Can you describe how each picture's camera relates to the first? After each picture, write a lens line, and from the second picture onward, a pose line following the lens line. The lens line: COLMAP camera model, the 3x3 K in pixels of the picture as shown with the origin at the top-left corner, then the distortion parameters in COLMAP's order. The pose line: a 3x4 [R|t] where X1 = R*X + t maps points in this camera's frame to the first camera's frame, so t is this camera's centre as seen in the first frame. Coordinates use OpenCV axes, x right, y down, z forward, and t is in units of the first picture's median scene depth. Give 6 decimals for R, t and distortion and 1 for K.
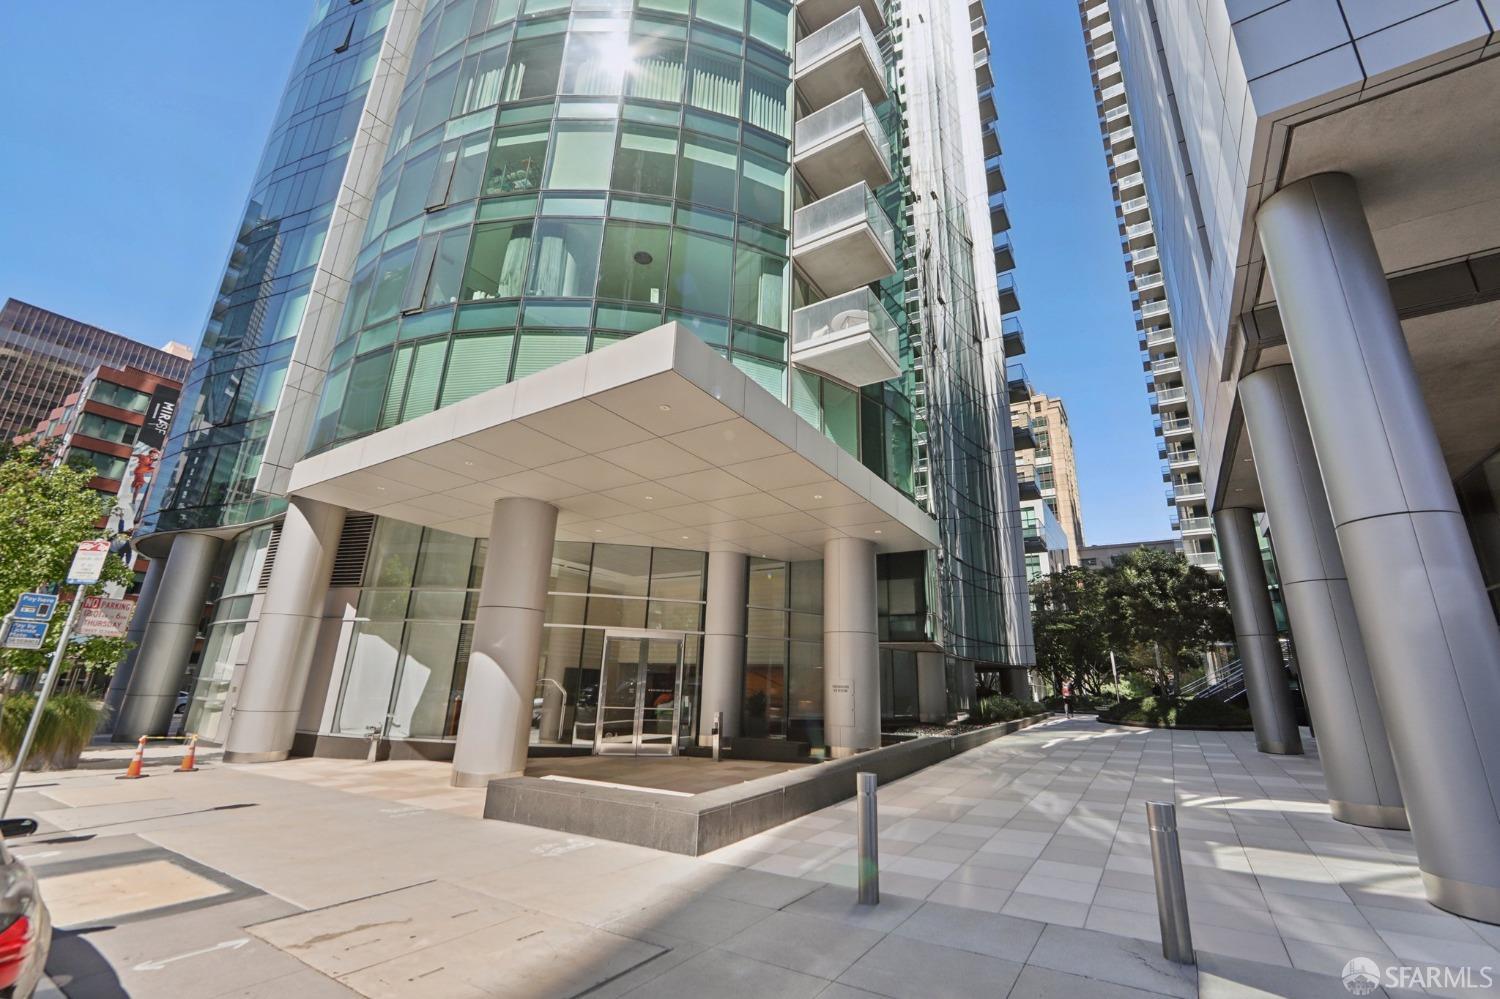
lens RADIAL K [[622.7, 0, 744.2], [0, 622.7, 501.7], [0, 0, 1]] dist [-0.010601, 0.000023]
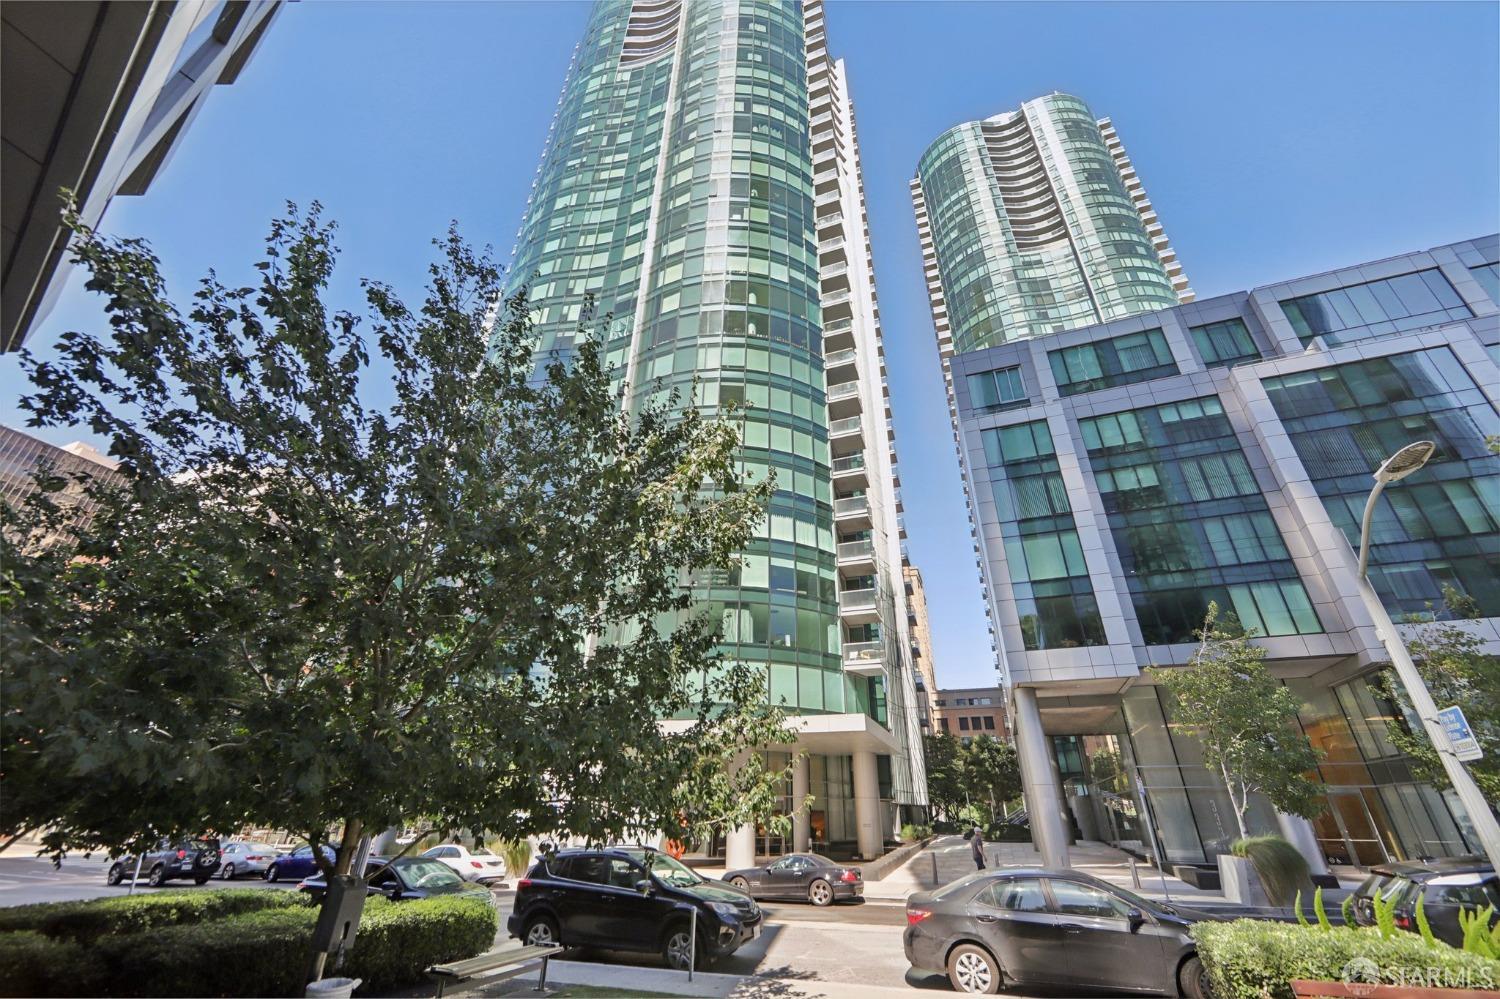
lens RADIAL K [[598.9, 0, 750.0], [0, 598.9, 499.5], [0, 0, 1]] dist [-0.009268, 0.000765]
pose [[0.975537, 0.089676, 0.200712, -0.727776], [-0.049653, 0.979304, -0.196210, -0.376208], [-0.214153, 0.181444, 0.959800, -1.095839]]
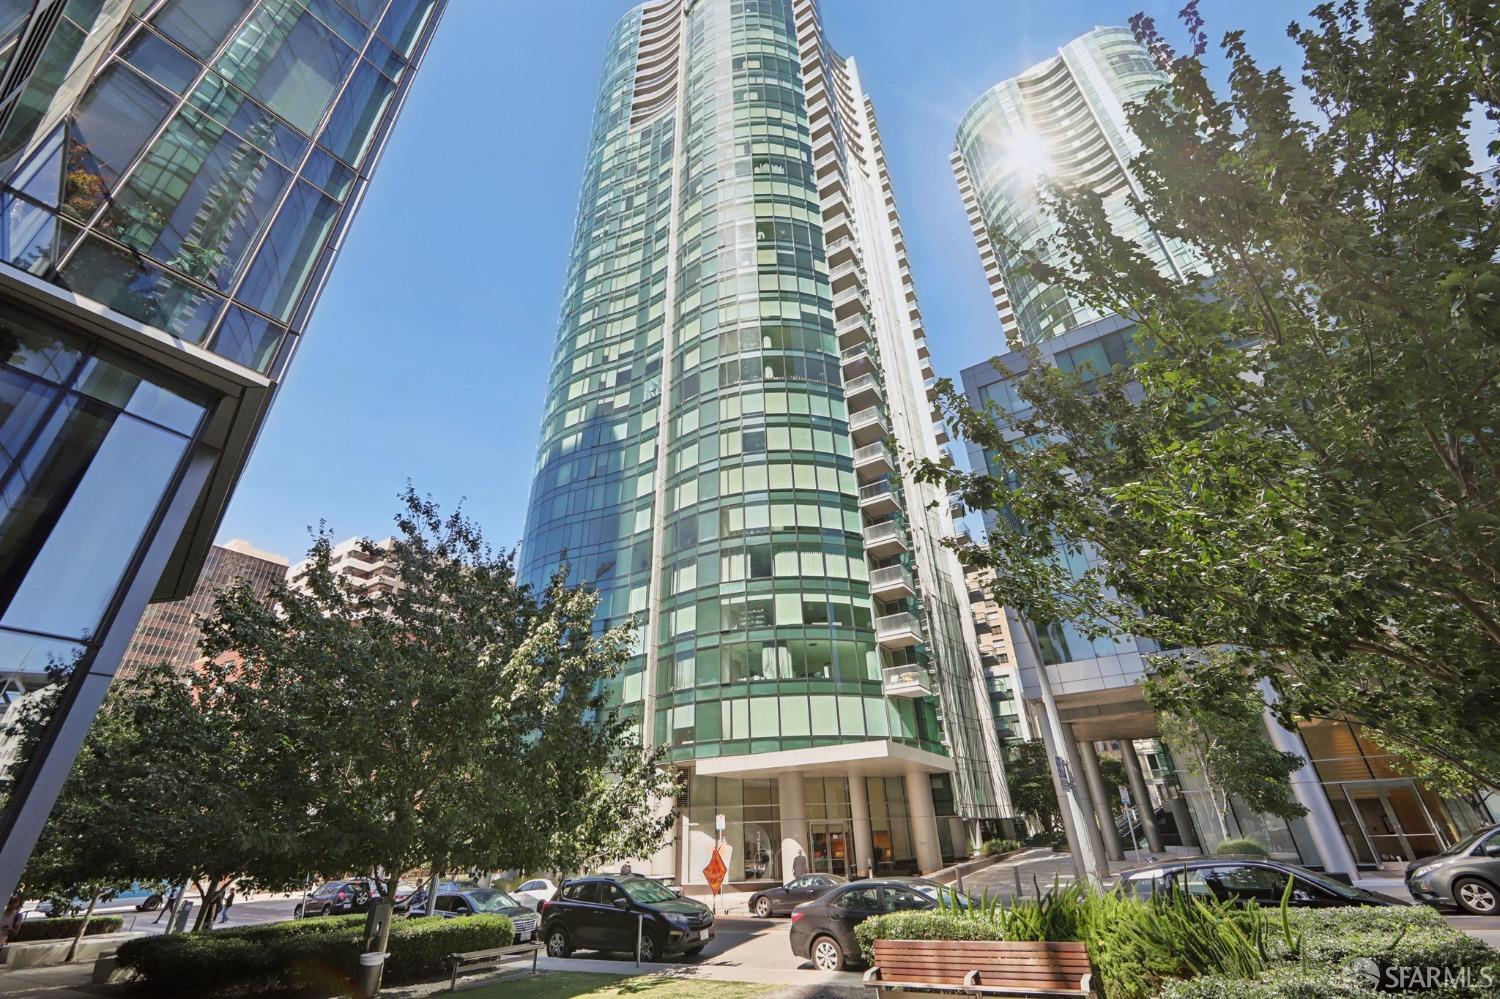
lens RADIAL K [[622.7, 0, 744.2], [0, 622.7, 501.7], [0, 0, 1]] dist [-0.010601, 0.000023]
pose [[0.998086, -0.044979, 0.042442, -0.509288], [0.052818, 0.976971, -0.206732, -0.464797], [-0.032166, 0.208578, 0.977477, -1.389694]]
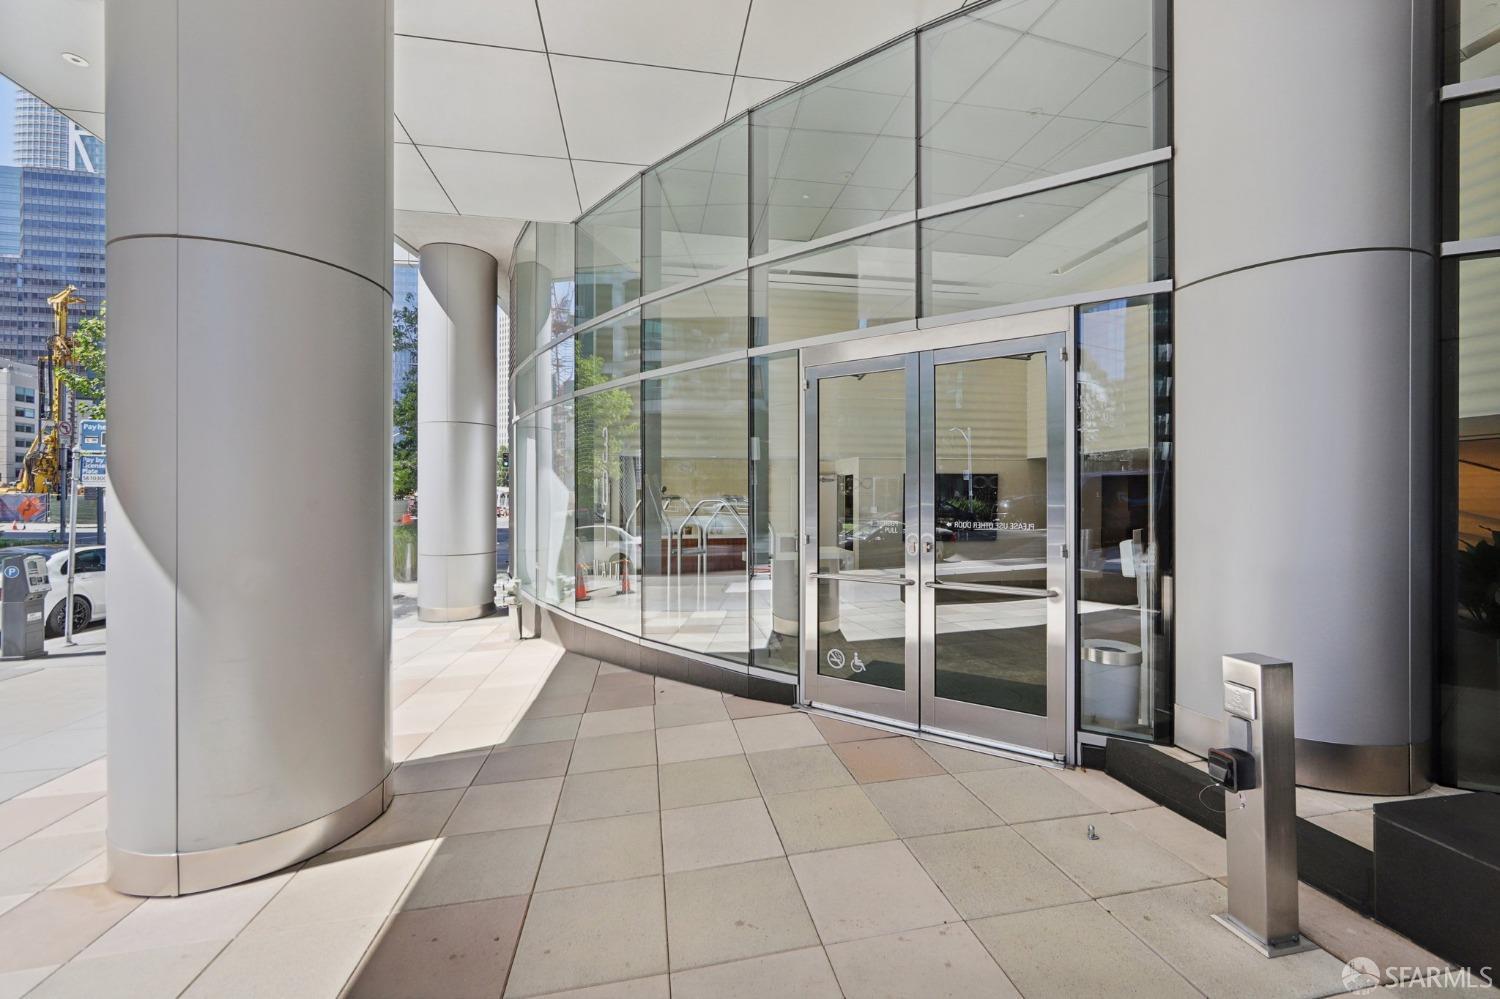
lens RADIAL K [[622.7, 0, 744.2], [0, 622.7, 501.7], [0, 0, 1]] dist [-0.010601, 0.000023]
pose [[0.669112, -0.018936, -0.742920, -0.005299], [0.233887, 0.954243, 0.186328, 0.197935], [0.705397, -0.298434, 0.642924, 0.697063]]
